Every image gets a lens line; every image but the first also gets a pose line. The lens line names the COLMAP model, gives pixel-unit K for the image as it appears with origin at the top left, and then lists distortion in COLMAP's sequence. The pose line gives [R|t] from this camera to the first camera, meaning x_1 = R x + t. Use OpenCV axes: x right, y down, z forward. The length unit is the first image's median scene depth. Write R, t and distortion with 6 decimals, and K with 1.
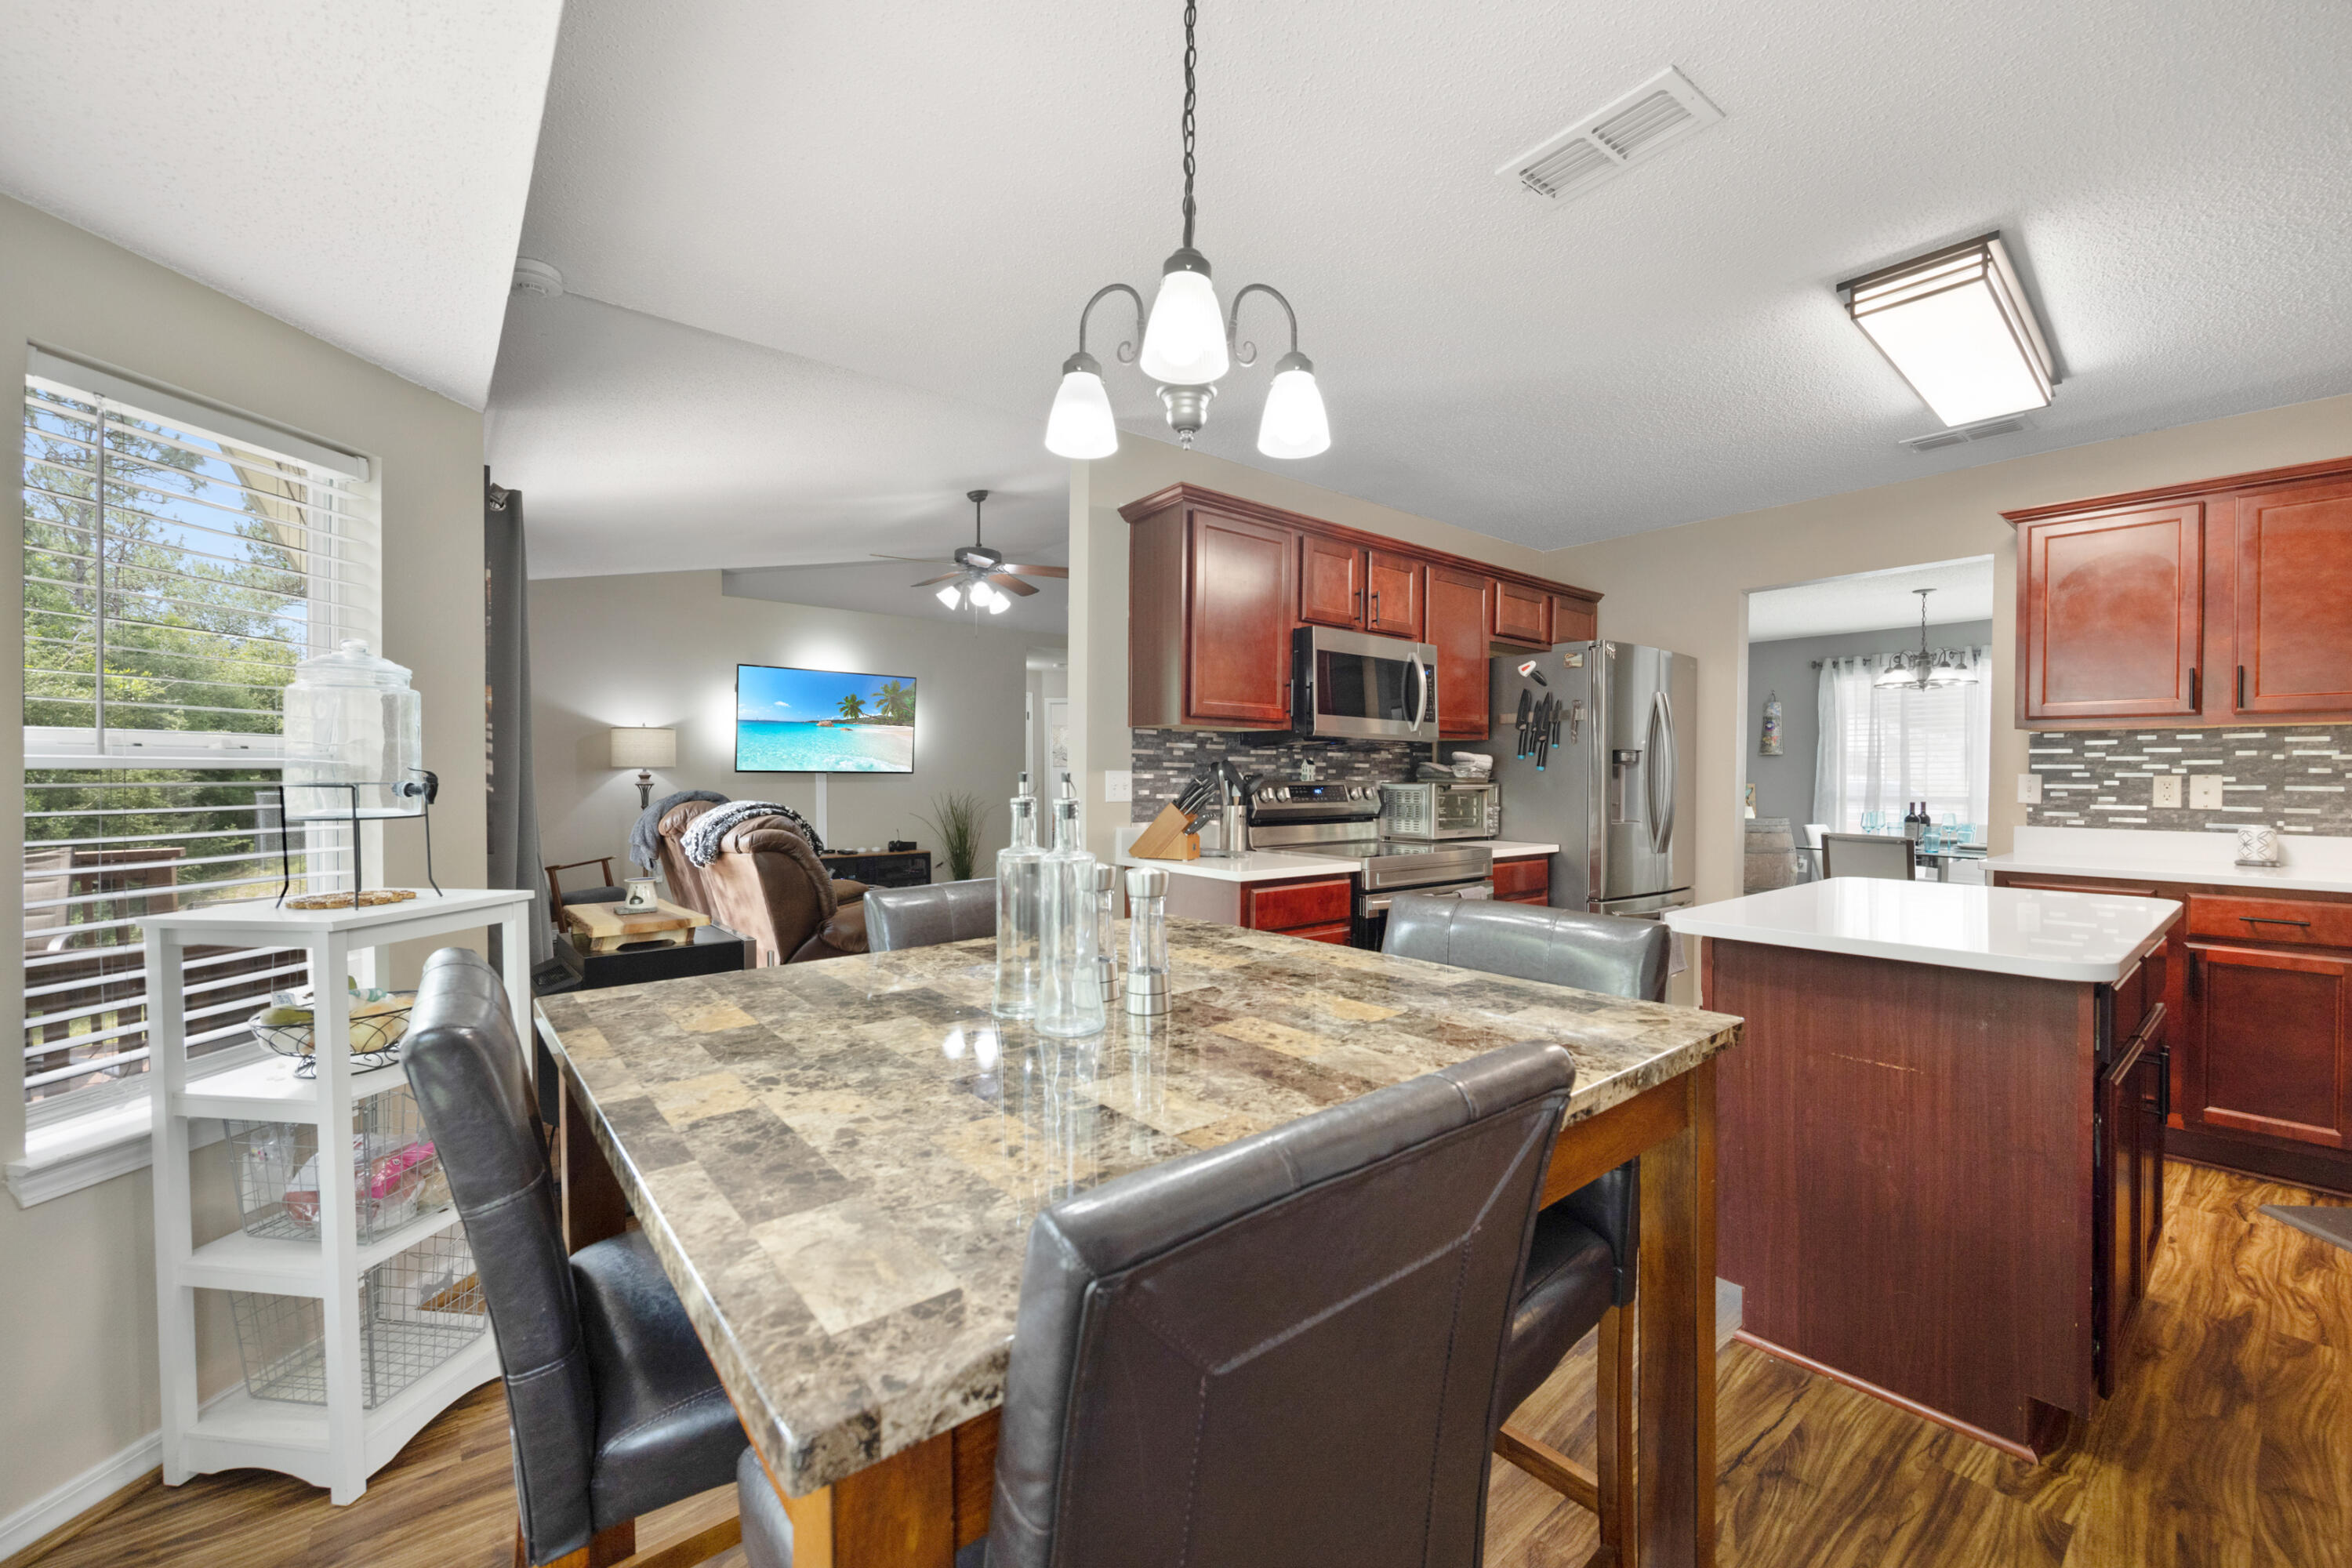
lens RADIAL K [[939.3, 0, 1184.1], [0, 939.3, 782.0], [0, 0, 1]] dist [0.002556, -0.000174]
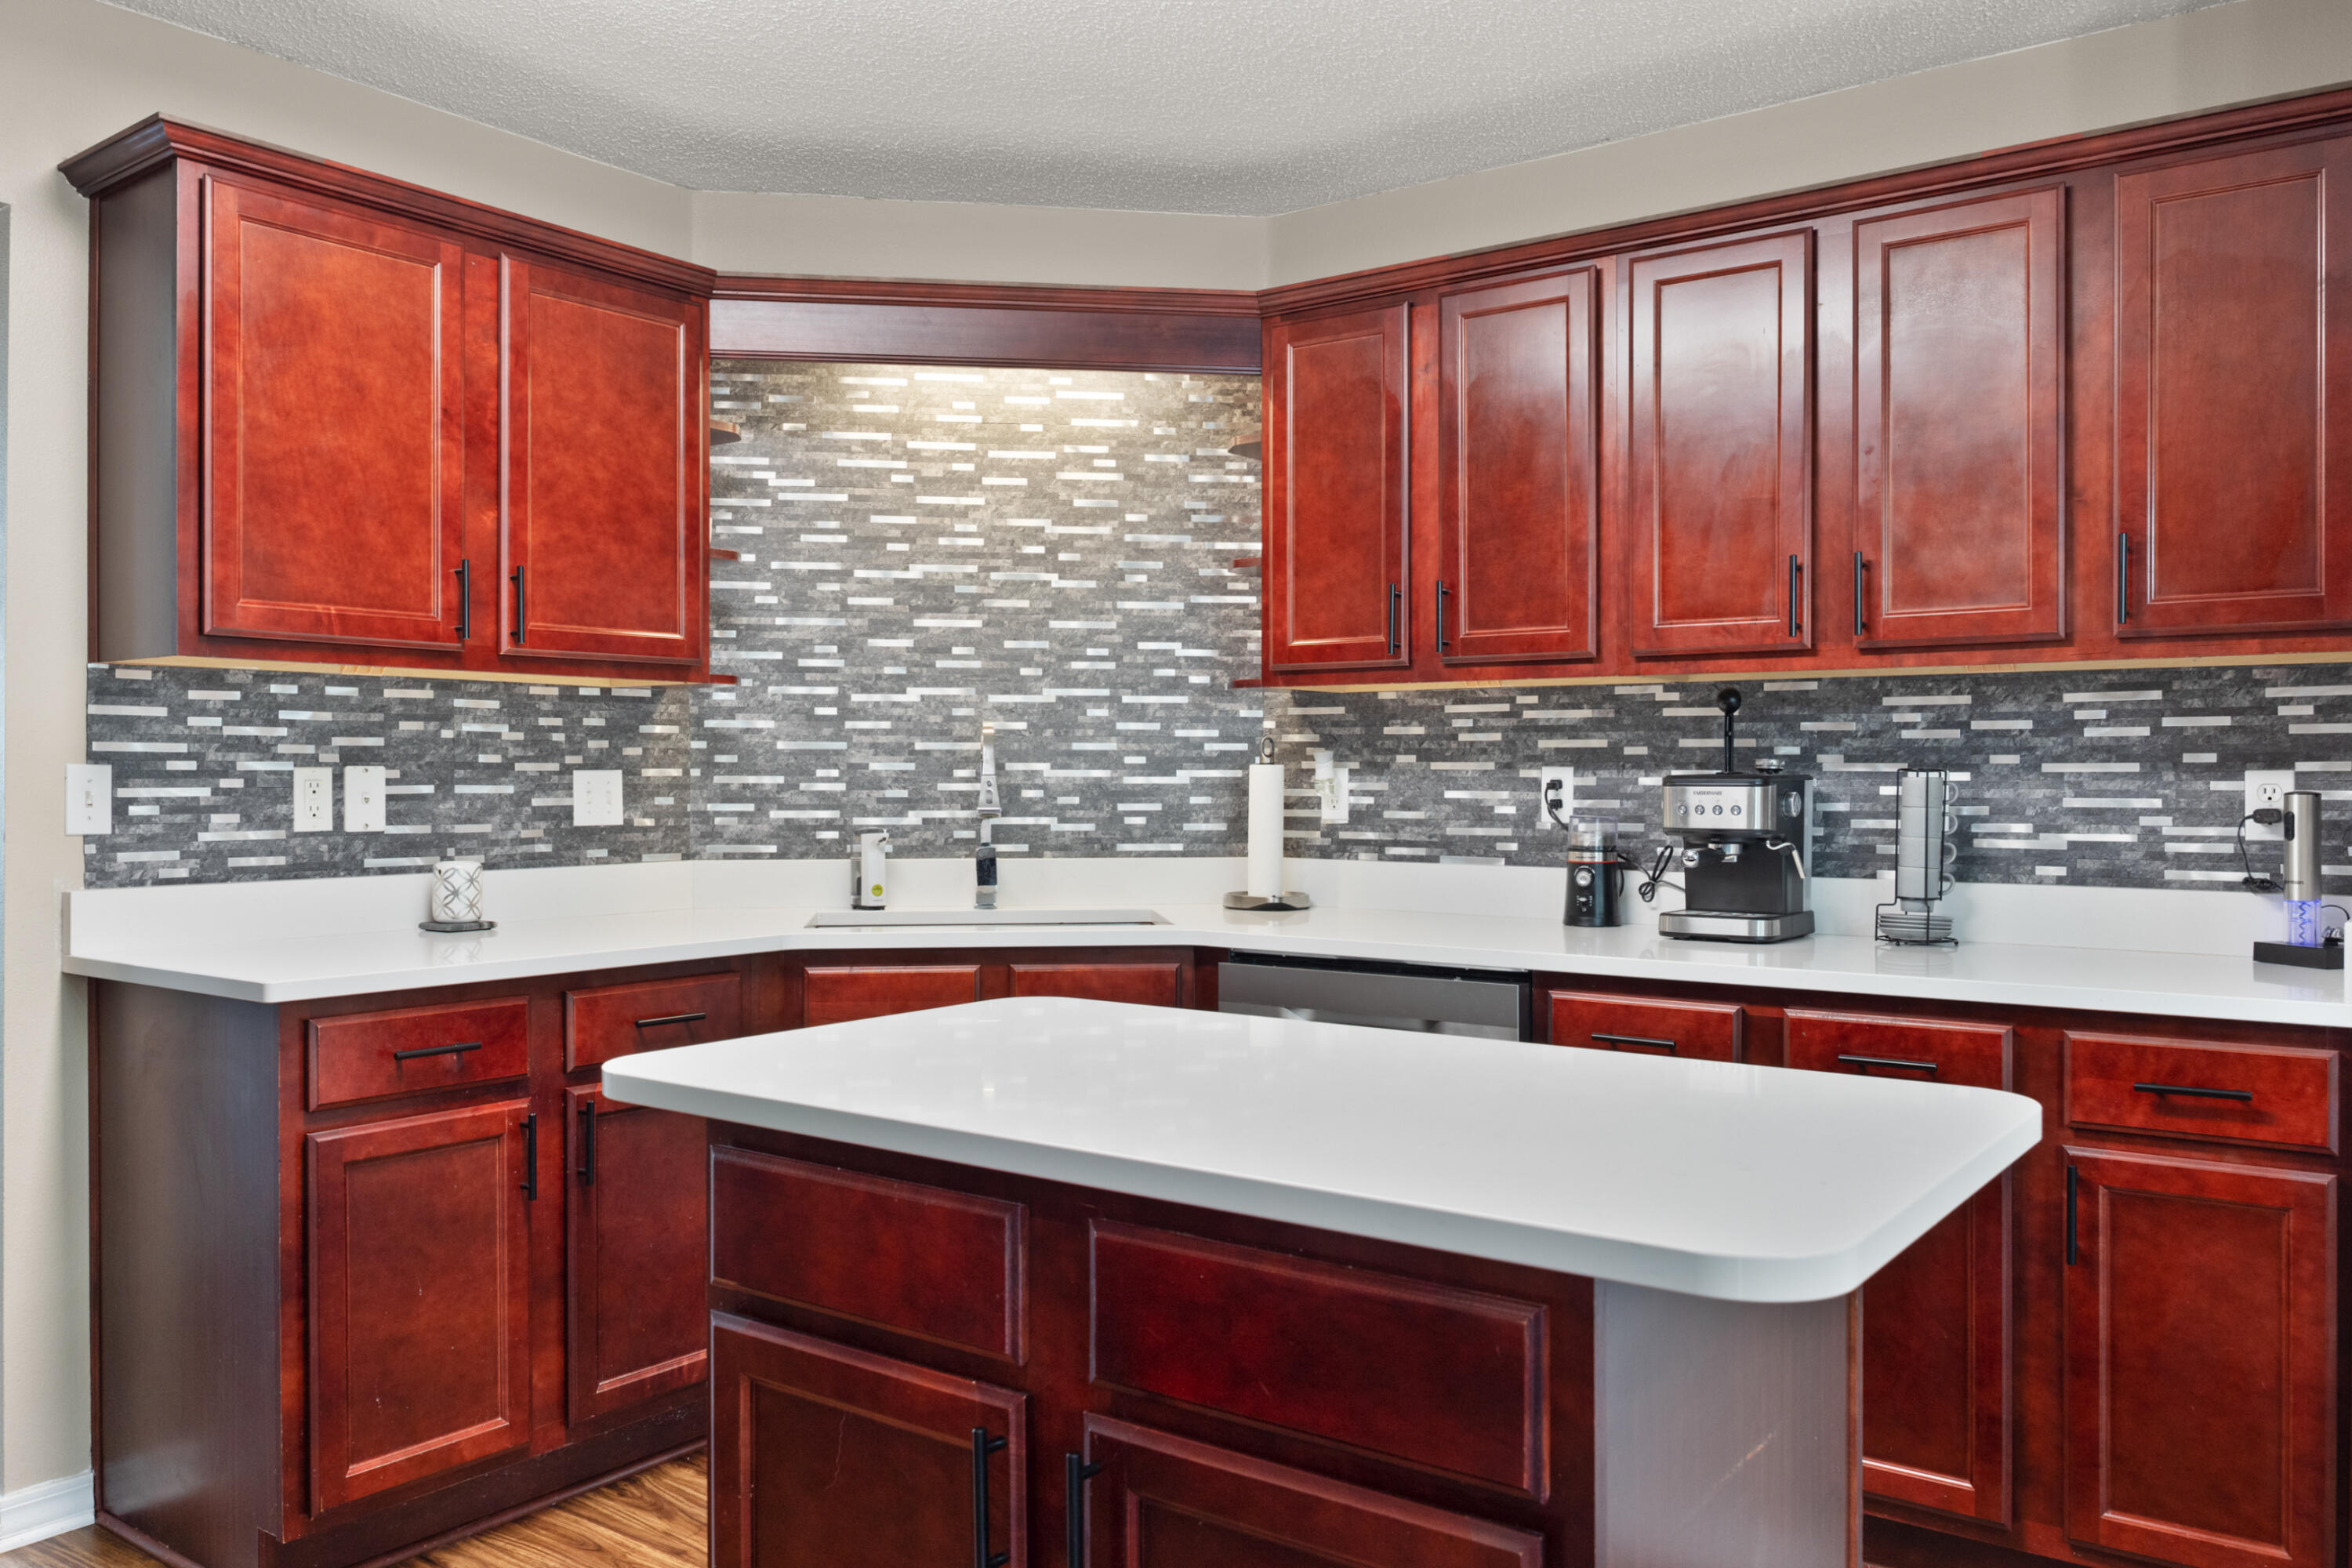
lens RADIAL K [[1826.4, 0, 1187.1], [0, 1826.4, 779.5], [0, 0, 1]] dist [0.003837, 0.006687]
pose [[-0.242030, -0.007898, 0.970237, -0.001807], [0.006848, 0.999928, 0.009848, -0.006225], [-0.970245, 0.009028, -0.241958, 0.726314]]
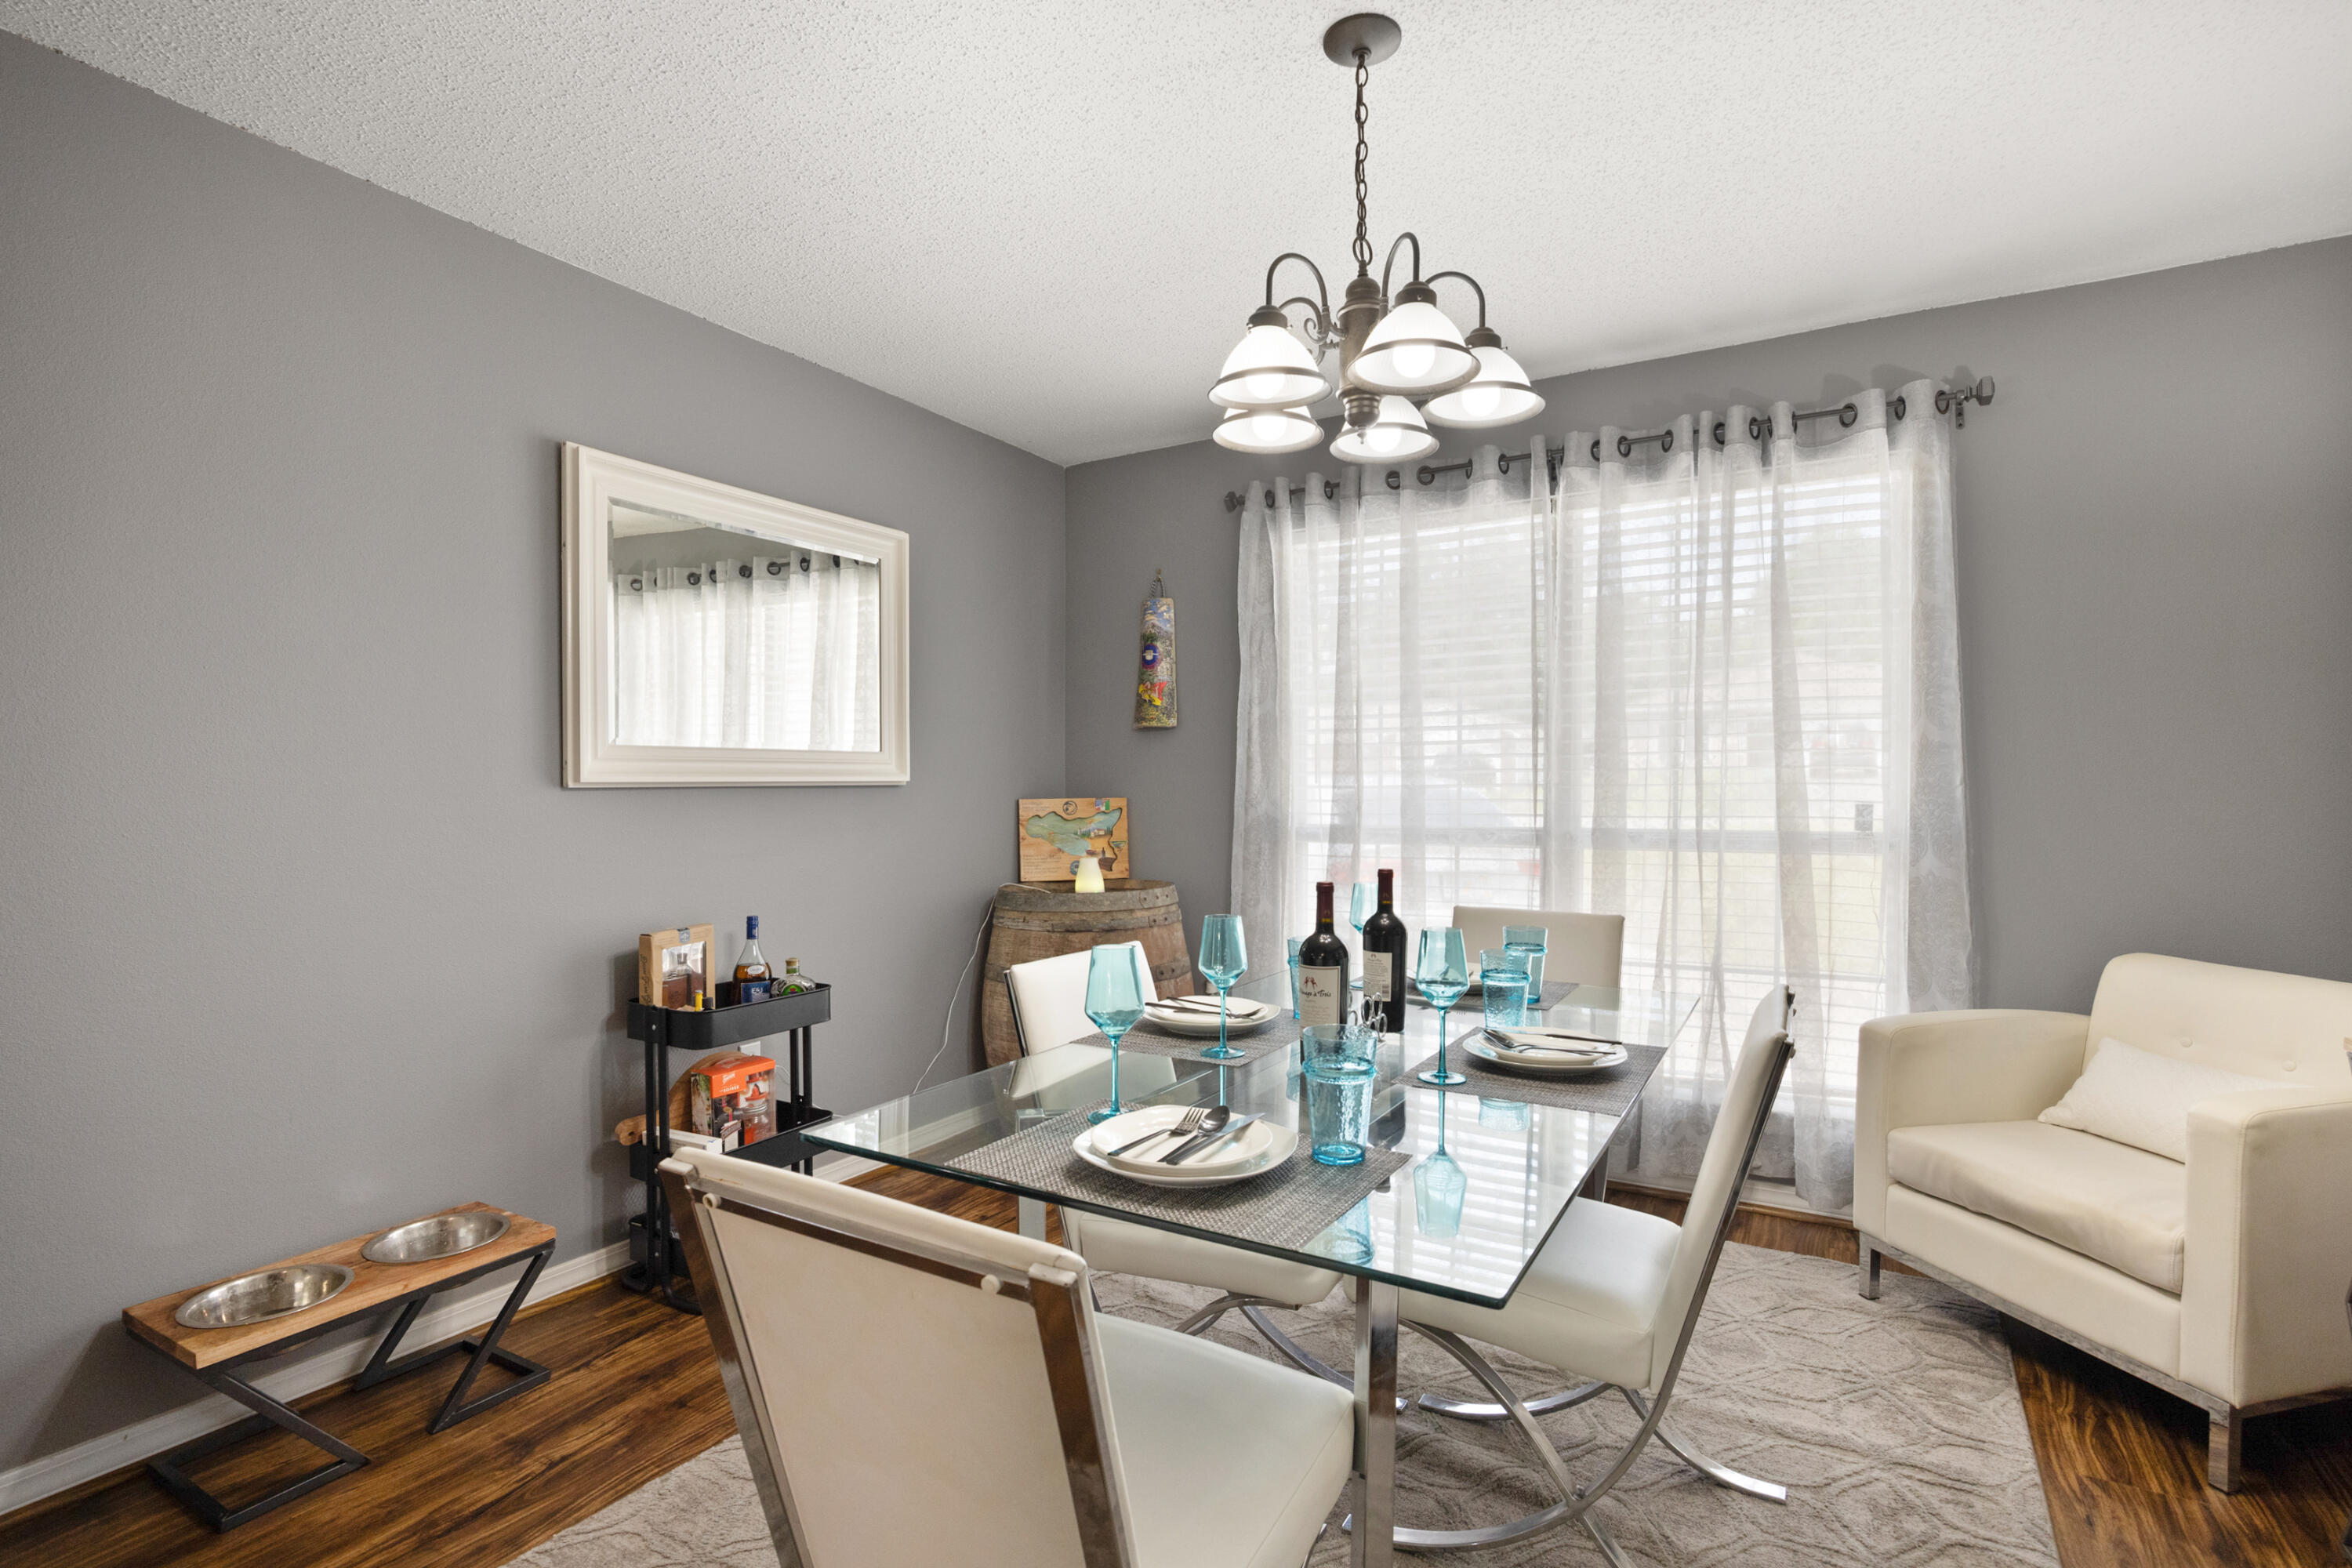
lens RADIAL K [[1118.9, 0, 1174.6], [0, 1118.9, 797.1], [0, 0, 1]] dist [-0.003770, -0.001578]
pose [[0.940187, -0.014751, 0.340340, 1.104917], [0.012159, 0.999879, 0.009748, -0.008129], [-0.340442, -0.005027, 0.940252, 1.276583]]
